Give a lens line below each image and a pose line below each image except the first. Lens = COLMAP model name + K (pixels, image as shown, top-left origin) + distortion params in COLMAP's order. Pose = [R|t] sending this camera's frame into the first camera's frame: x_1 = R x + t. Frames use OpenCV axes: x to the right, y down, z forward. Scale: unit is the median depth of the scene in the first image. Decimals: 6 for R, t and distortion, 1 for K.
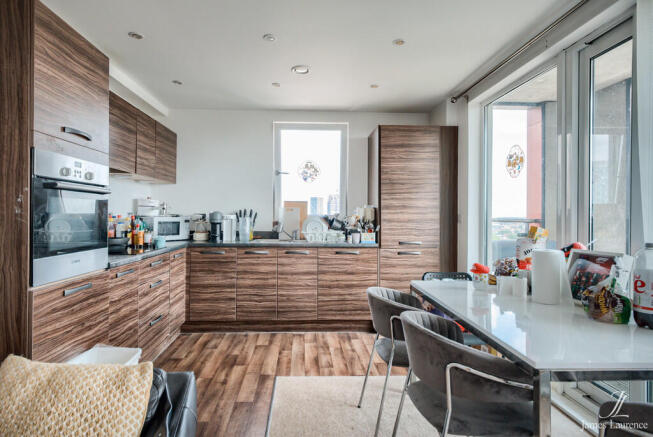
lens RADIAL K [[361.6, 0, 326.5], [0, 361.6, 218.5], [0, 0, 1]] dist [0.025074, -0.001853]
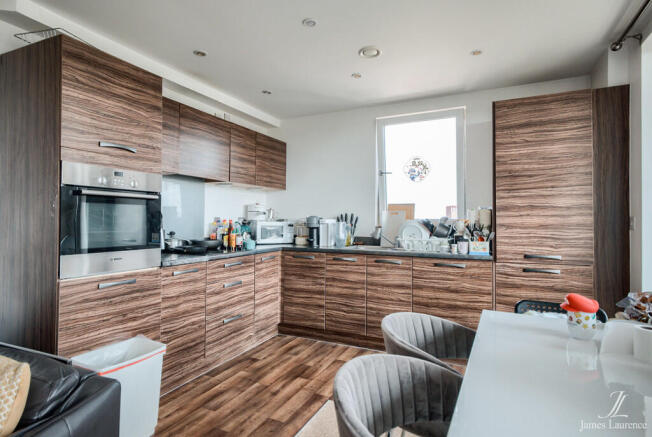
lens RADIAL K [[361.1, 0, 326.0], [0, 361.1, 218.5], [0, 0, 1]] dist [0.025074, -0.001853]
pose [[0.875881, -0.005459, -0.482496, 0.212977], [-0.002688, 0.999865, -0.016191, 0.003920], [0.482519, 0.015478, 0.875749, 0.157713]]
